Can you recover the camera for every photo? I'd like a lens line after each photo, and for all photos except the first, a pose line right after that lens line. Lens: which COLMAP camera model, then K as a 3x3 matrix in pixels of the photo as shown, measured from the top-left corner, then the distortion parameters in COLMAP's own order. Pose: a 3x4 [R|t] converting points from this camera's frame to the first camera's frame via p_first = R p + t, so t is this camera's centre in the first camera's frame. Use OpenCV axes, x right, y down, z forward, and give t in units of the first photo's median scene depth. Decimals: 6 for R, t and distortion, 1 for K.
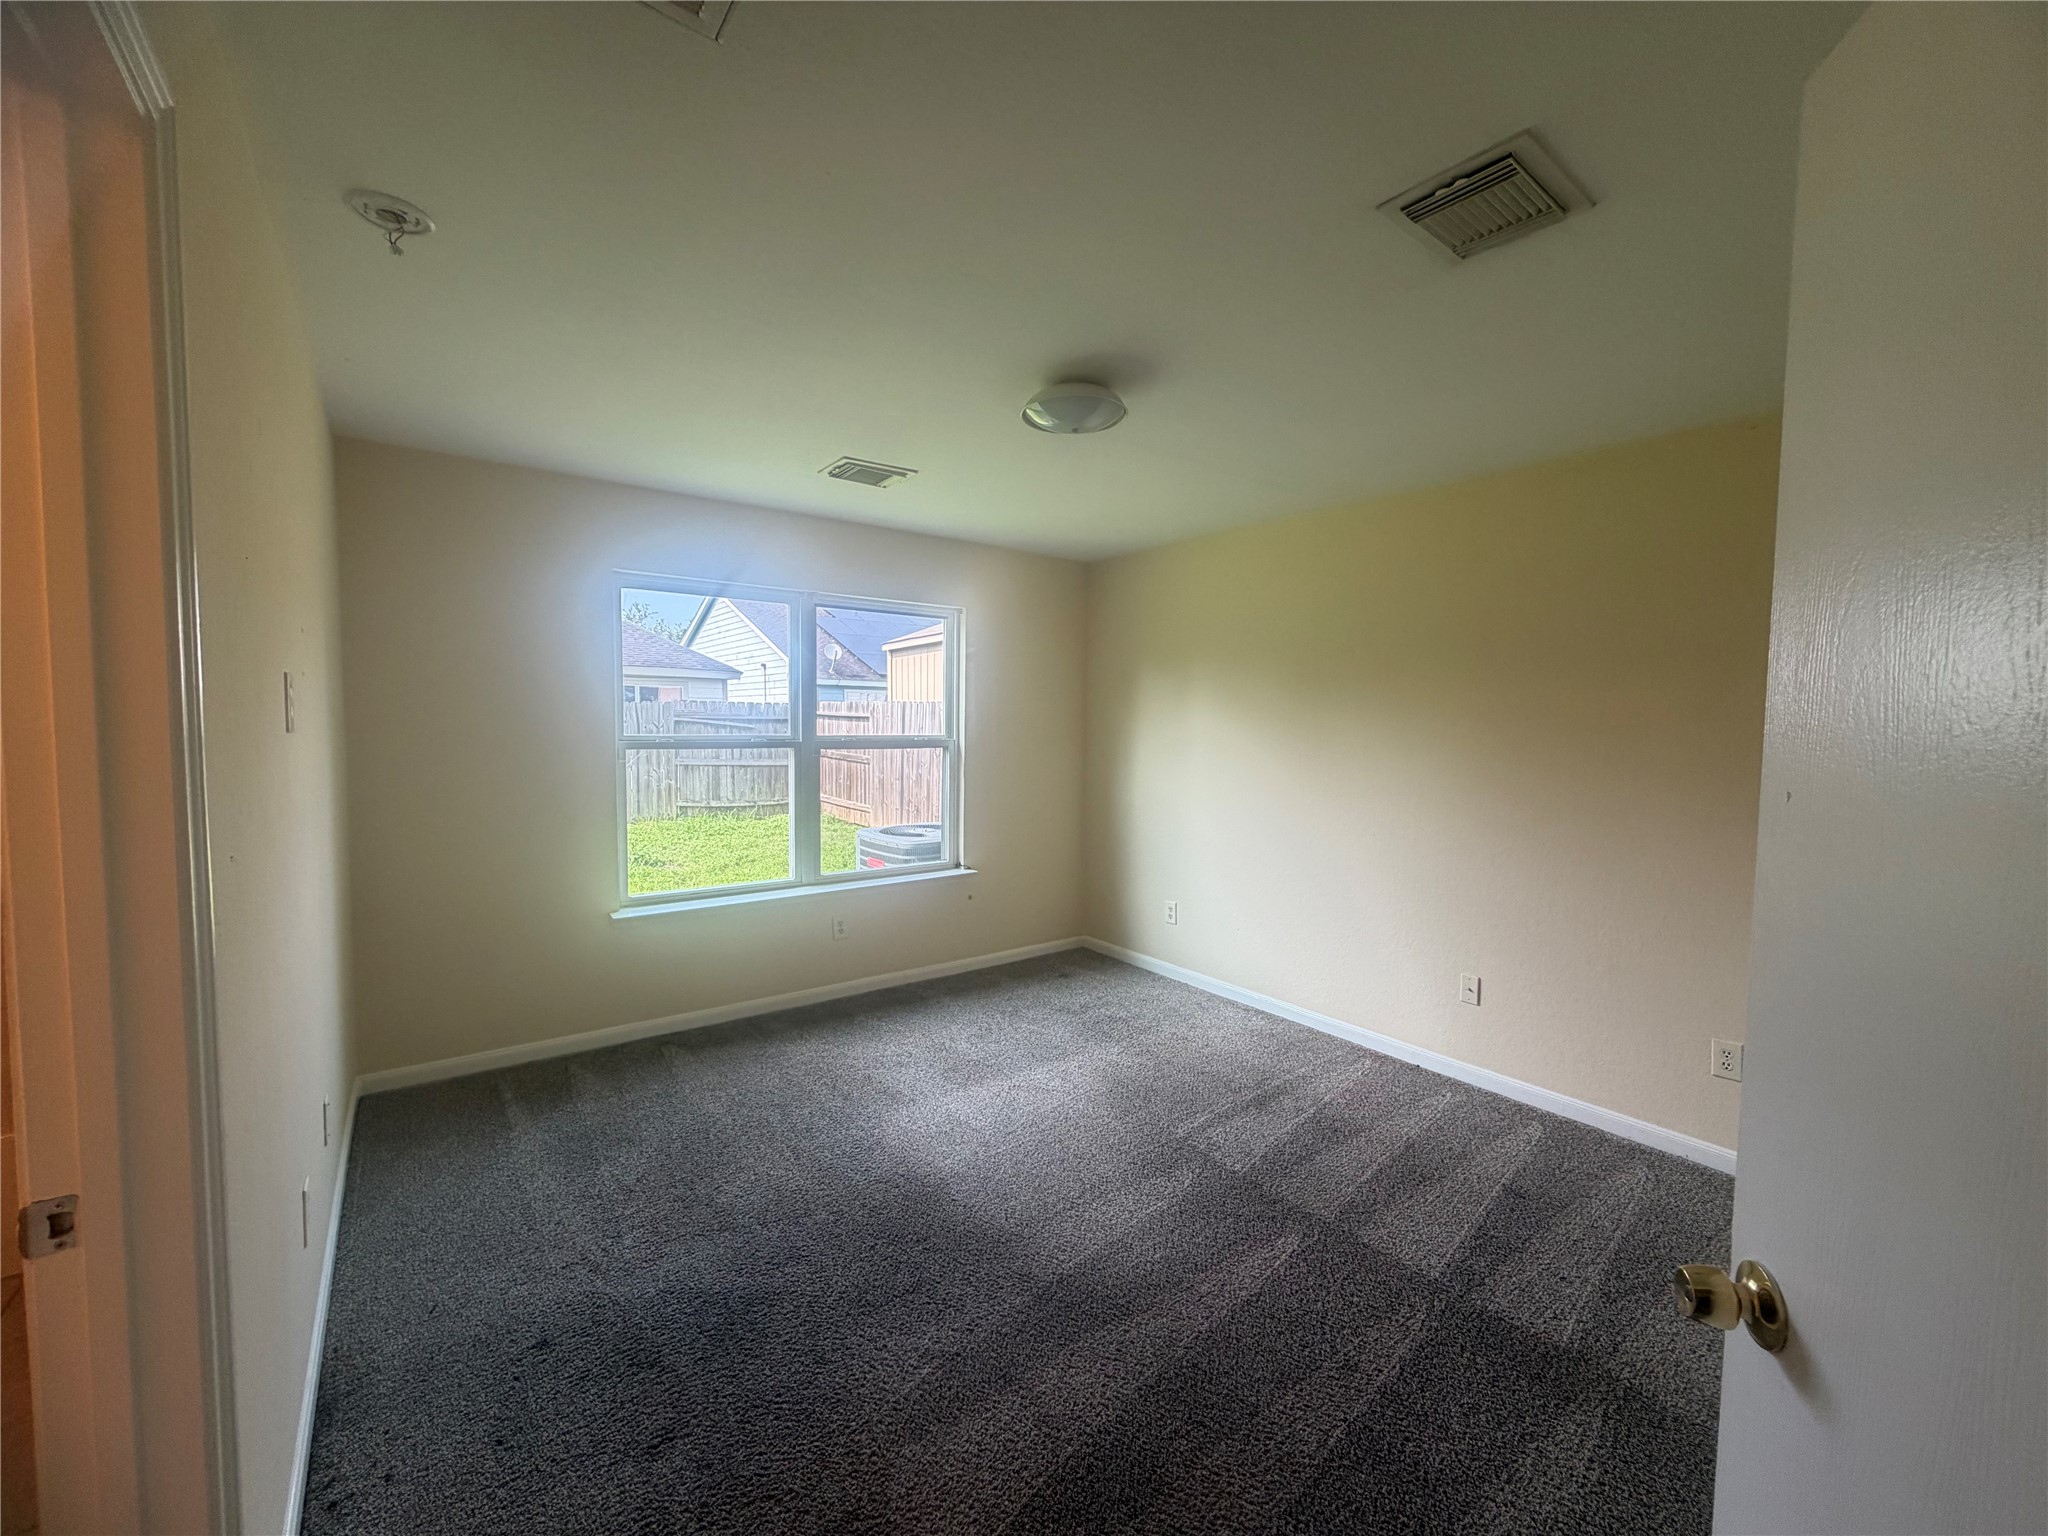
lens RADIAL K [[818.6, 0, 1022.6], [0, 818.6, 762.4], [0, 0, 1]] dist [-0.002378, -0.000668]
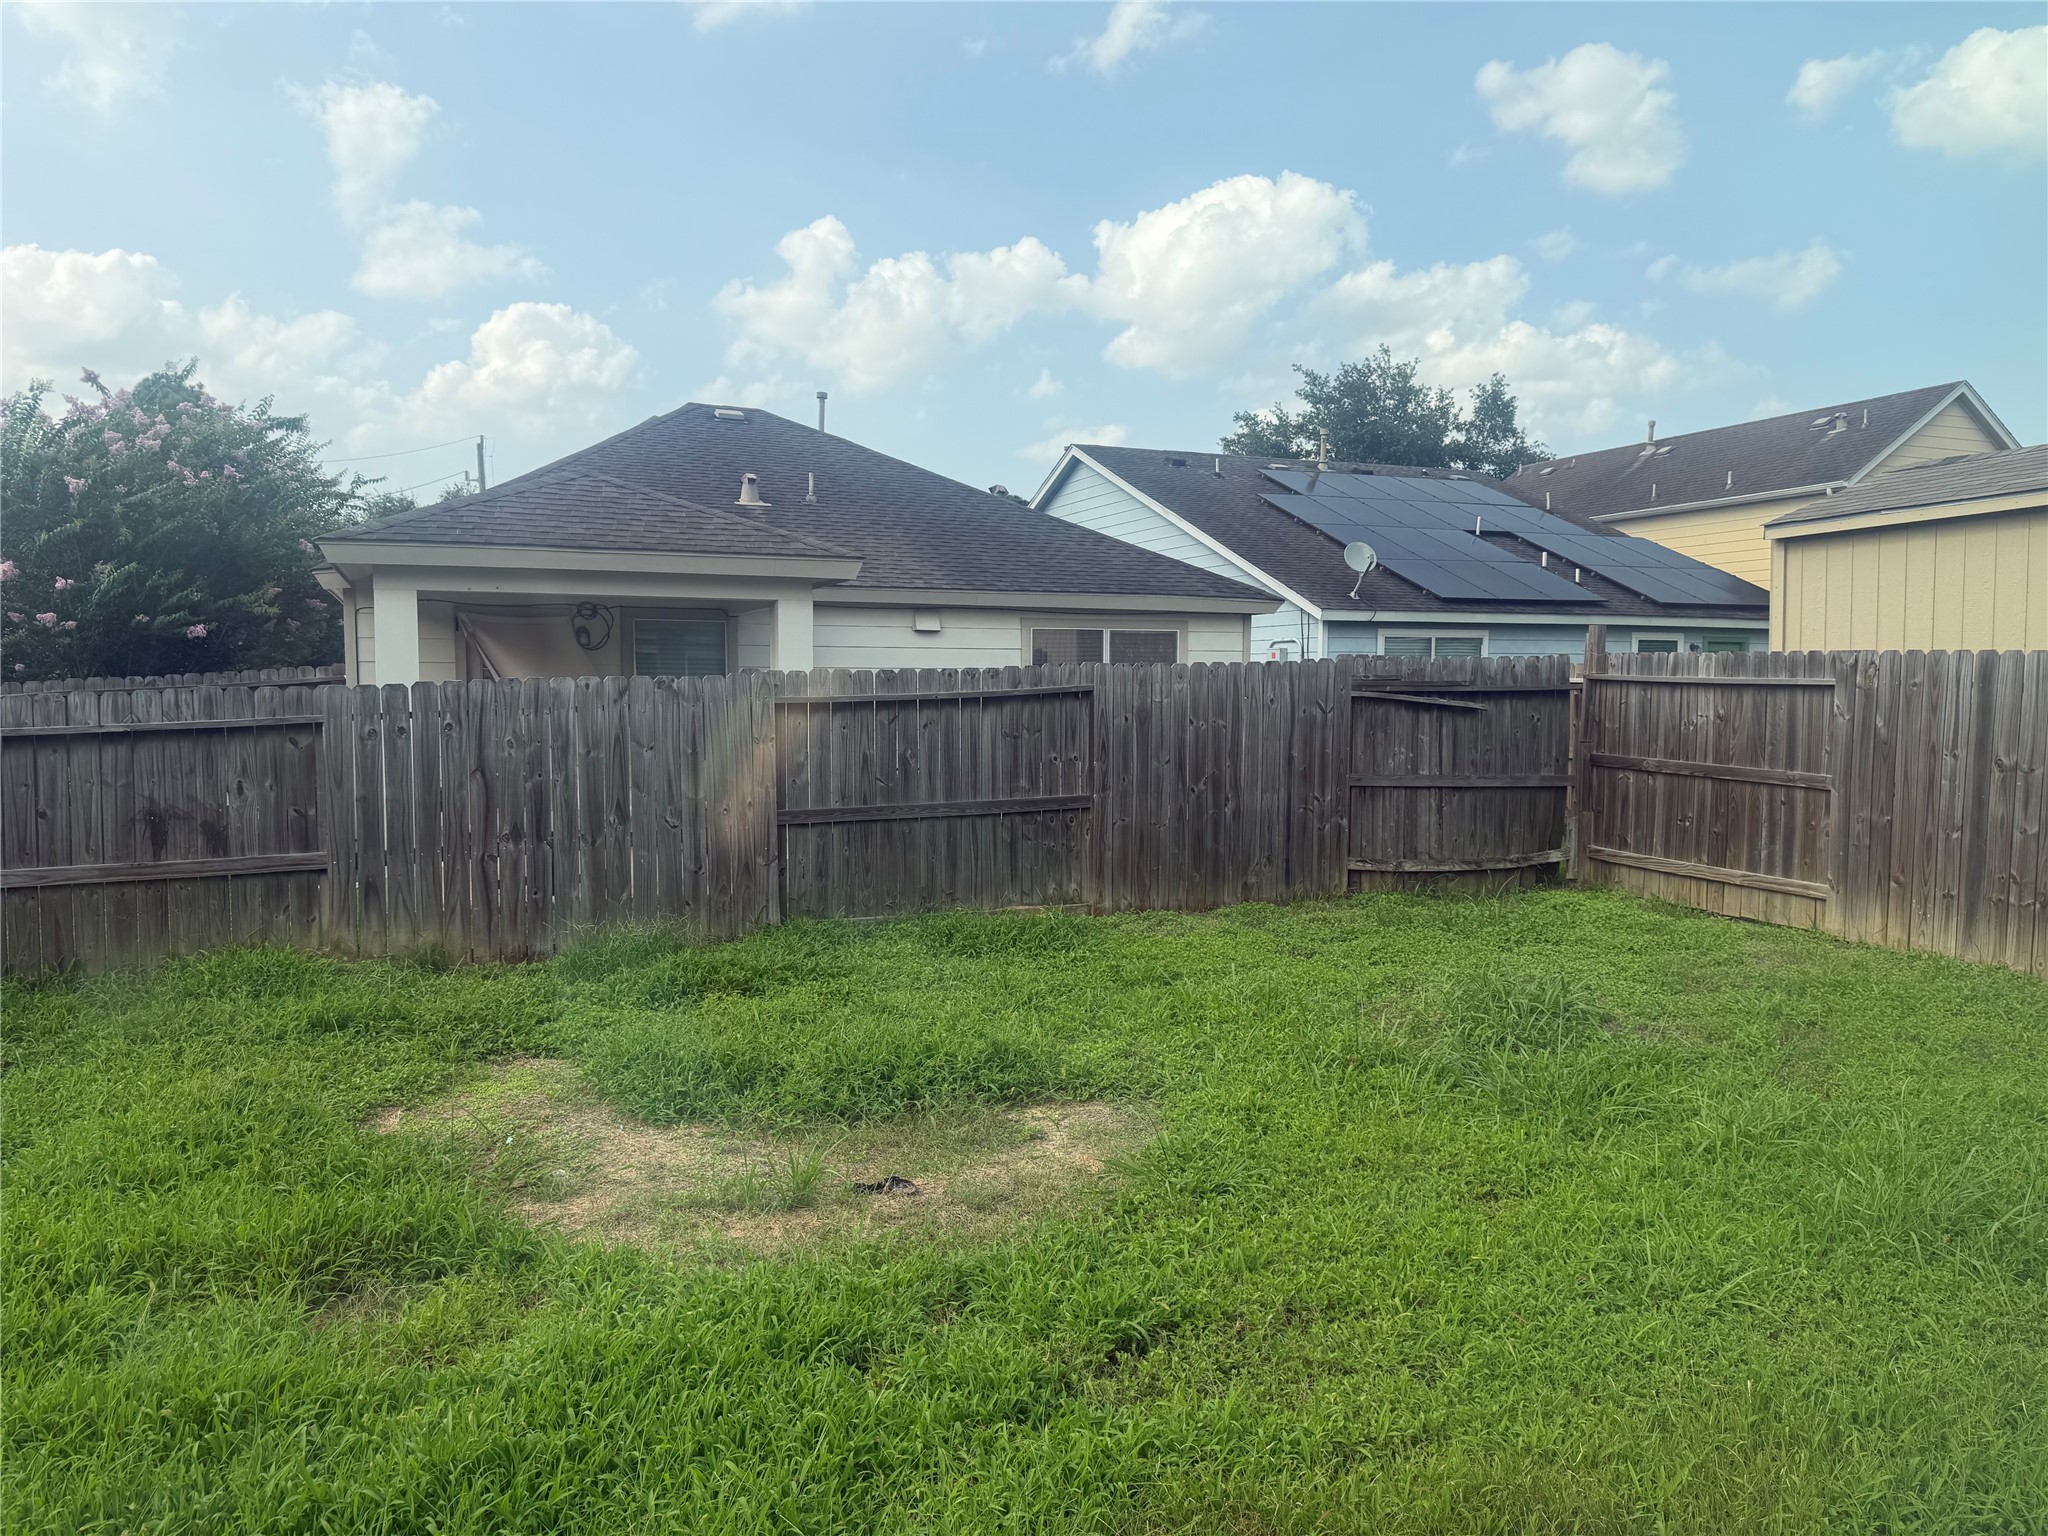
lens RADIAL K [[1433.6, 0, 1019.1], [0, 1433.6, 768.4], [0, 0, 1]] dist [0.040653, -0.035860]
pose [[0.965318, 0.005304, -0.261024, -0.374425], [-0.003642, 0.999970, 0.006852, -0.012466], [0.261053, -0.005663, 0.965308, 0.113392]]
